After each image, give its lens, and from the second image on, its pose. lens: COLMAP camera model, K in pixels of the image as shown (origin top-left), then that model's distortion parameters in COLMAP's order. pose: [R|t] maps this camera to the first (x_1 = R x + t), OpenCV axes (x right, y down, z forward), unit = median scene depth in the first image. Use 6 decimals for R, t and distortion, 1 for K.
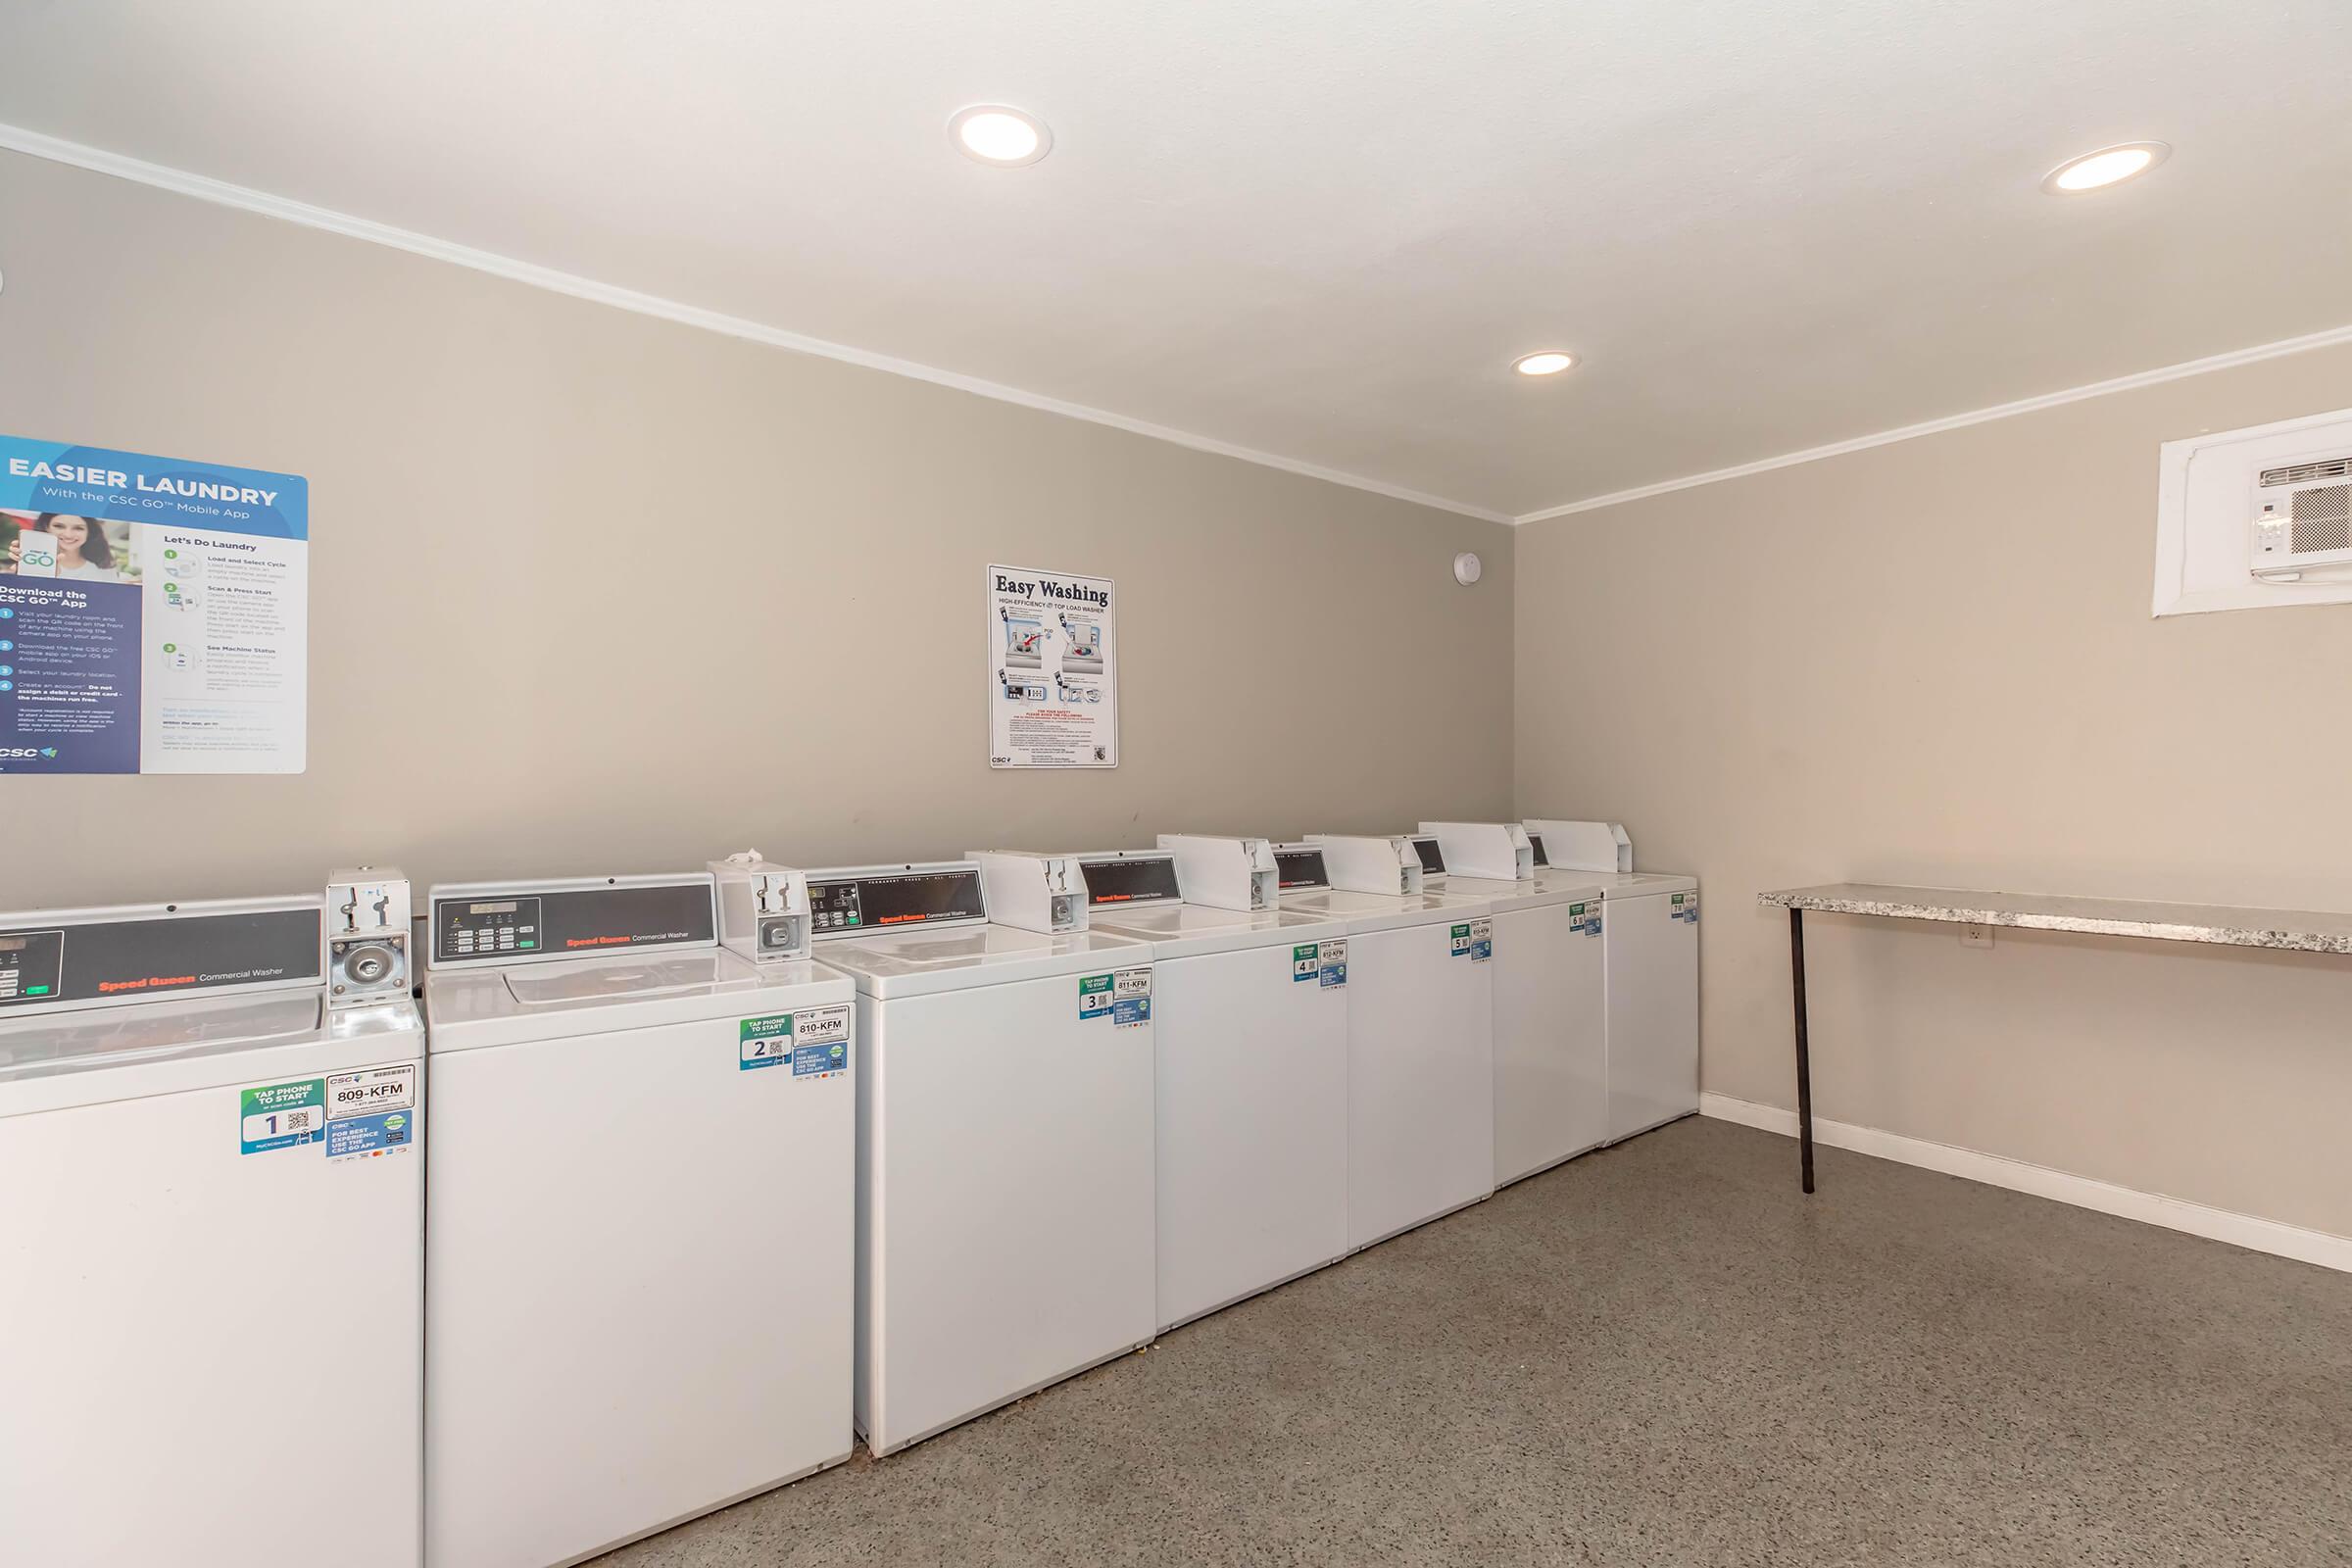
lens RADIAL K [[1064.0, 0, 1182.9], [0, 1064.0, 777.9], [0, 0, 1]] dist [0.004317, -0.000489]
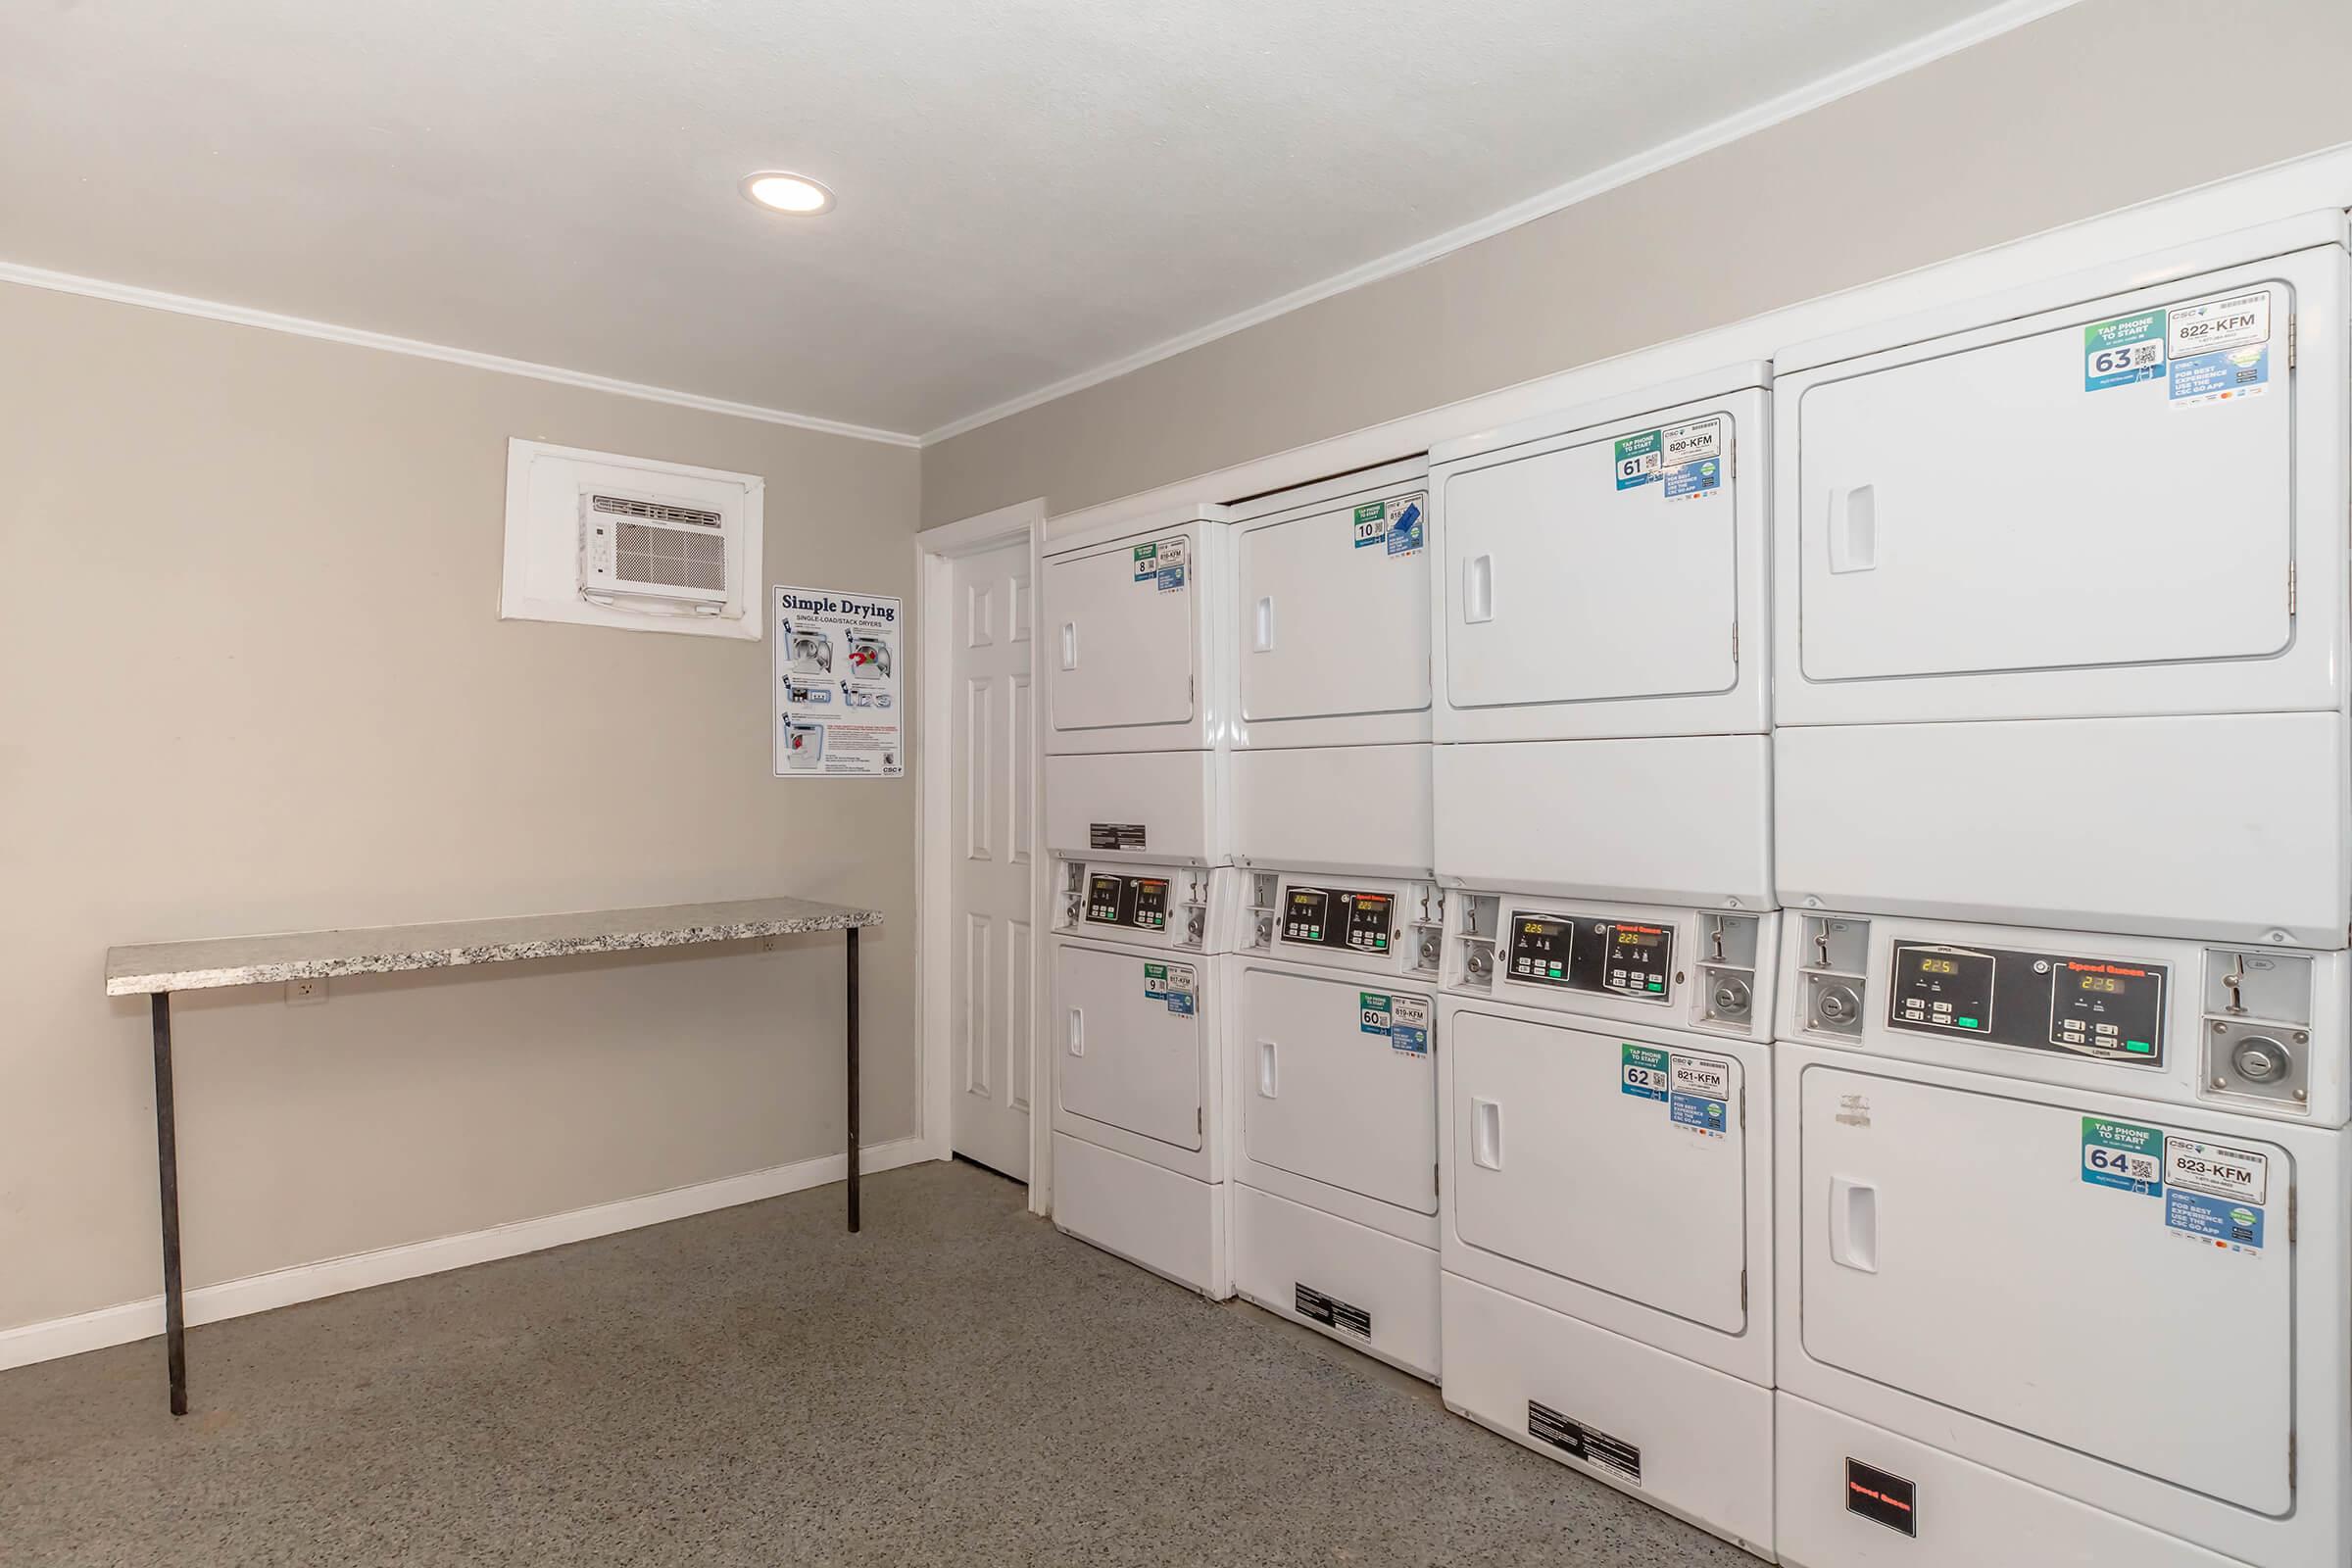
lens RADIAL K [[1269.4, 0, 1183.5], [0, 1269.4, 784.8], [0, 0, 1]] dist [0.005727, 0.000833]
pose [[-0.041282, -0.004024, 0.999139, -0.267087], [-0.001703, 0.999991, 0.003957, -0.008853], [-0.999146, -0.001538, -0.041288, 0.483451]]
